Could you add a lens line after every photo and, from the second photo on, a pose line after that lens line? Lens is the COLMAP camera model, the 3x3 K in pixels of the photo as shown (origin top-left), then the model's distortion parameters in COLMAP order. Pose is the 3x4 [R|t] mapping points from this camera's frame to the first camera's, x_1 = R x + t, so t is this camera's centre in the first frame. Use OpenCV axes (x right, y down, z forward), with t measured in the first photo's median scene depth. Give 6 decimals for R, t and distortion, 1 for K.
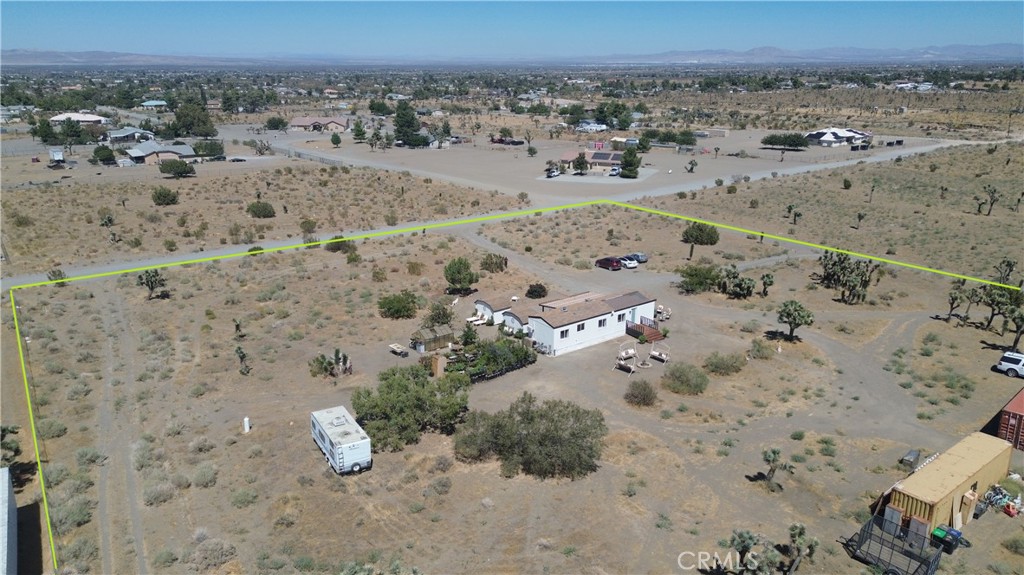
lens RADIAL K [[725.9, 0, 520.6], [0, 725.9, 290.8], [0, 0, 1]] dist [0.061254, -0.044744]
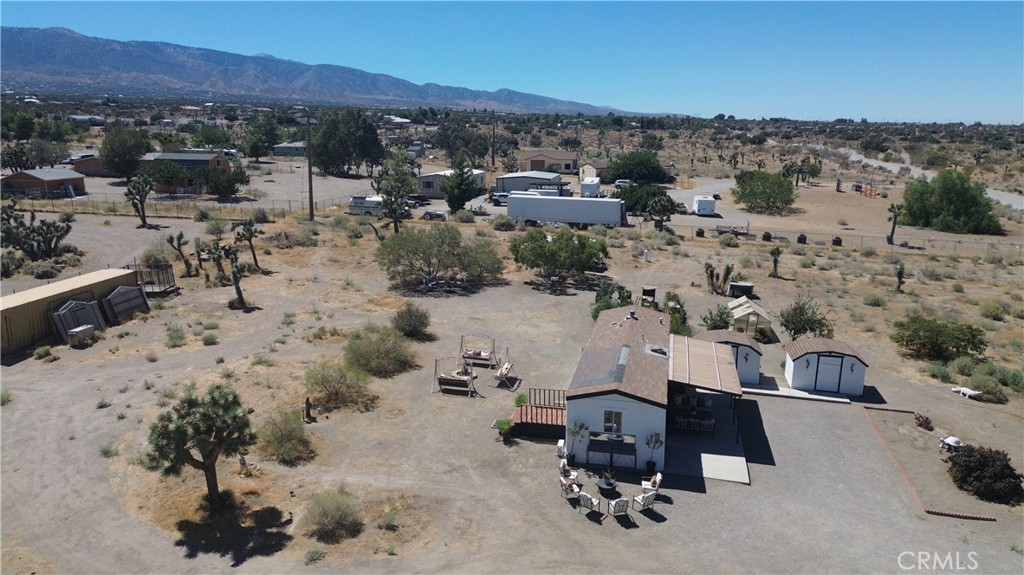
lens RADIAL K [[725.9, 0, 514.9], [0, 725.9, 282.8], [0, 0, 1]] dist [0.061254, -0.044744]
pose [[-0.762994, 0.133140, -0.632546, 0.458729], [-0.202715, 0.879910, 0.429726, -0.209278], [0.613797, 0.456105, -0.644376, 1.246948]]
